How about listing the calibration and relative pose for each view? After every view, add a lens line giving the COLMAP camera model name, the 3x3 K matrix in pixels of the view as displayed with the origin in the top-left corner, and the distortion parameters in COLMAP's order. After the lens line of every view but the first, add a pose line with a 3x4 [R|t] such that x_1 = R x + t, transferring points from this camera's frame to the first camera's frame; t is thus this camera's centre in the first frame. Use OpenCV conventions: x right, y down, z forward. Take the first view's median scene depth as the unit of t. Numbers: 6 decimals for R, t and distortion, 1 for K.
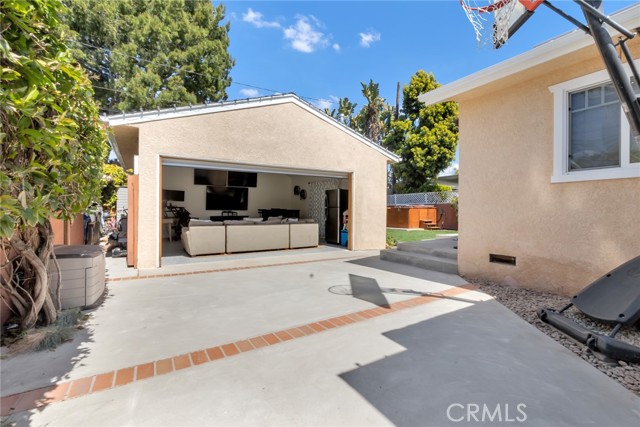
lens RADIAL K [[283.3, 0, 320.0], [0, 283.3, 213.5], [0, 0, 1]] dist [-0.024572, -0.000047]
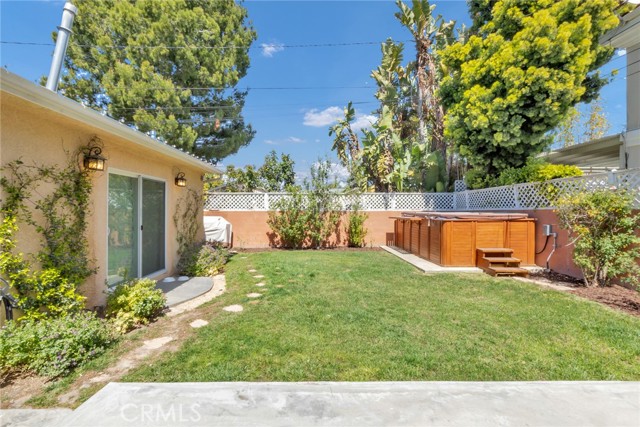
lens RADIAL K [[284.1, 0, 323.3], [0, 284.1, 210.1], [0, 0, 1]] dist [0.001886, 0.000632]
pose [[0.867260, -0.003997, -0.497839, 0.359911], [-0.002811, 0.999913, -0.012925, -0.029202], [0.497847, 0.012608, 0.867173, 0.487891]]
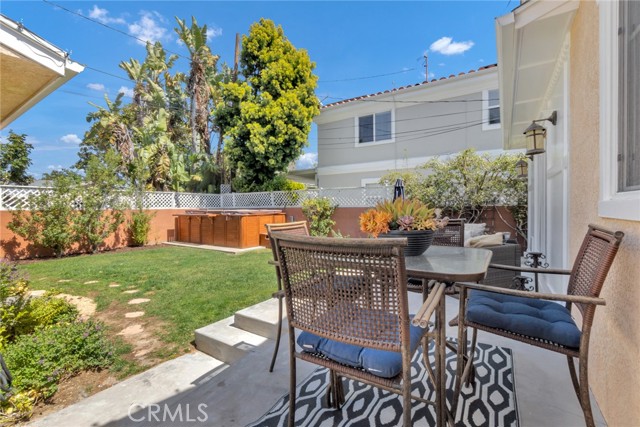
lens RADIAL K [[278.2, 0, 320.0], [0, 278.2, 213.5], [0, 0, 1]] dist [-0.007434, -0.000267]
pose [[0.902287, -0.016746, 0.430811, 0.197645], [0.012292, 0.999838, 0.013119, -0.029361], [-0.430961, -0.006541, 0.902347, 0.348435]]
